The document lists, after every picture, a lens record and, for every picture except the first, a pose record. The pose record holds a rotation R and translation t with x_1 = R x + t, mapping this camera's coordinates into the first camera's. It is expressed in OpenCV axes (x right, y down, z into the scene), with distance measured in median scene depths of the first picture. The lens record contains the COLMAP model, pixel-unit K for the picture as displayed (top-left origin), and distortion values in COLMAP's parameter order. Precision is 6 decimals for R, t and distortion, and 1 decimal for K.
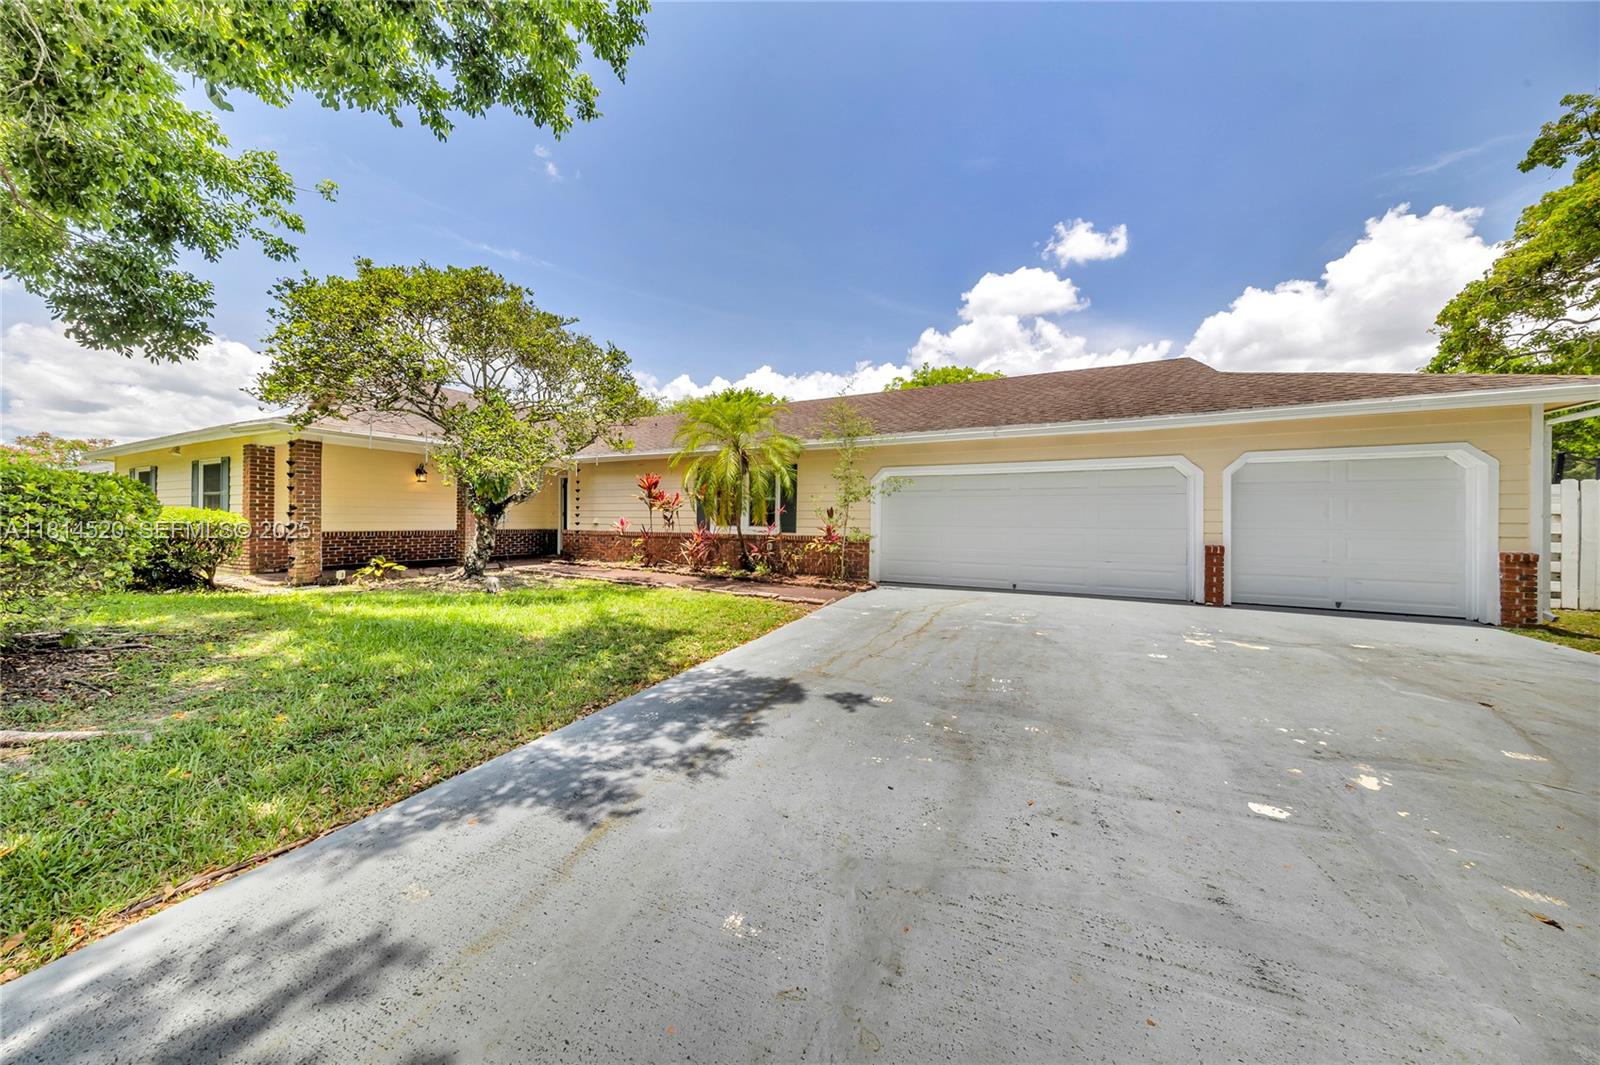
lens RADIAL K [[582.4, 0, 800.0], [0, 582.4, 532.5], [0, 0, 1]] dist [0.000293, 0.000060]
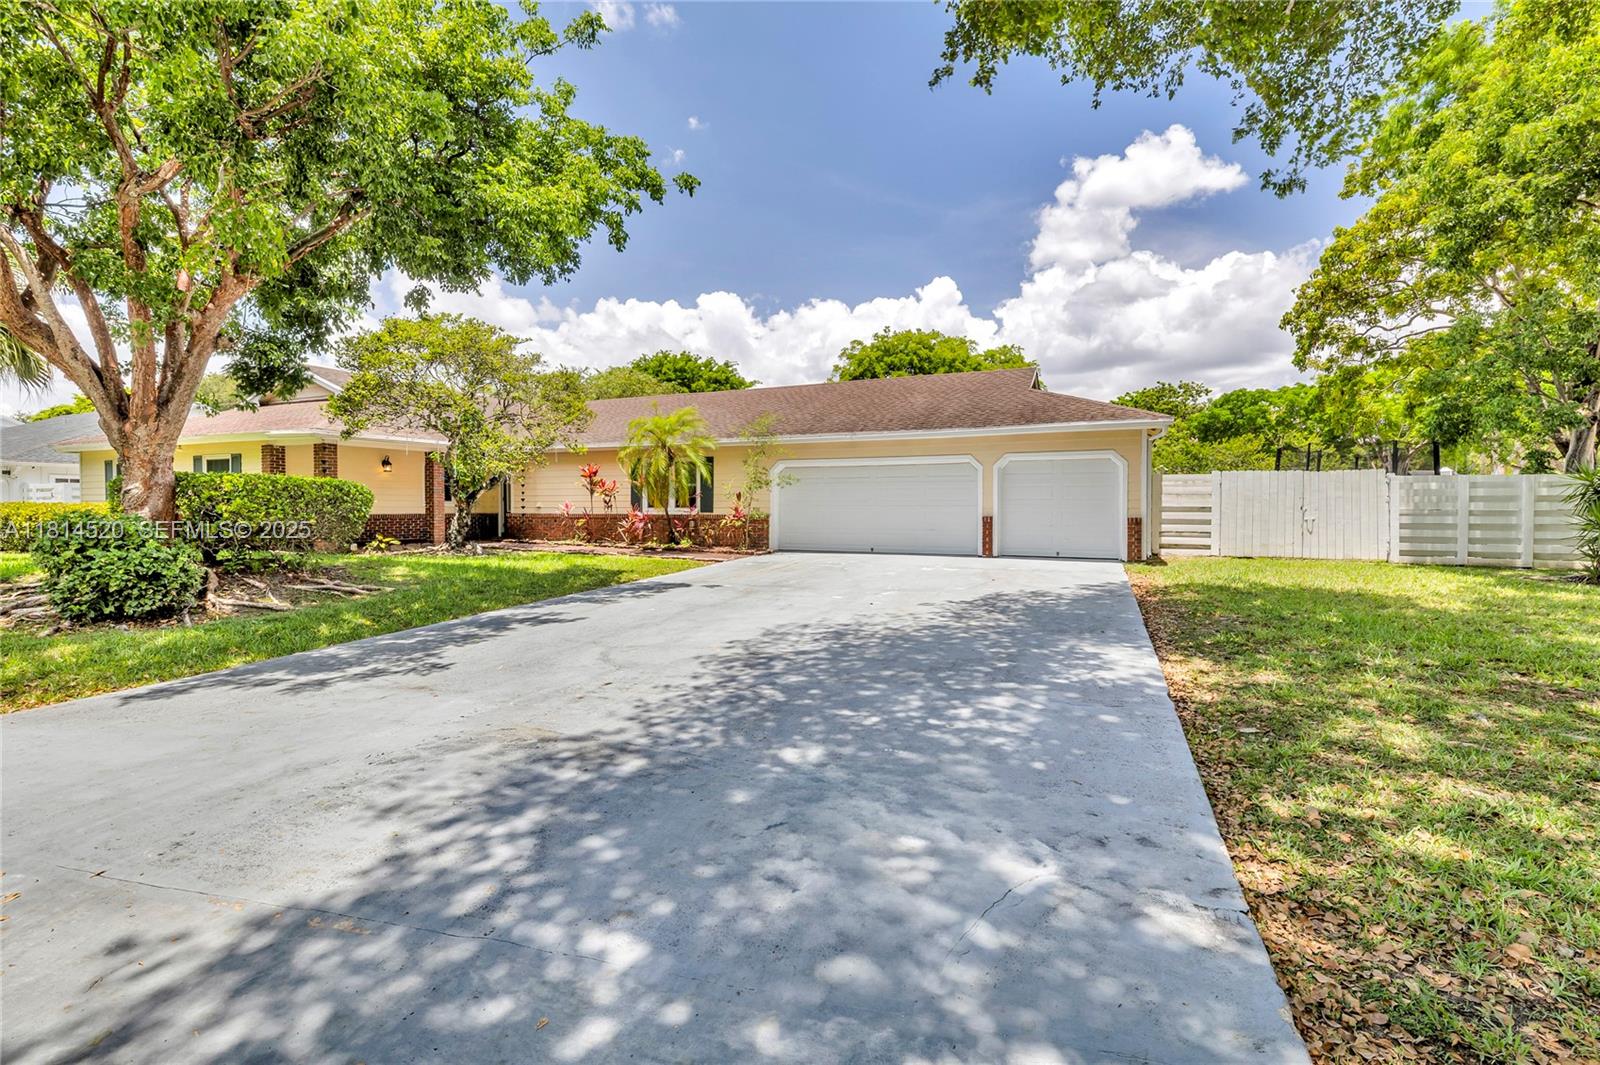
lens RADIAL K [[659.4, 0, 800.0], [0, 659.4, 532.5], [0, 0, 1]] dist [0.002343, 0.000115]
pose [[0.996680, -0.012024, 0.080522, 0.066340], [0.010184, 0.999678, 0.023222, 0.012684], [-0.080776, -0.022325, 0.996482, -0.431840]]
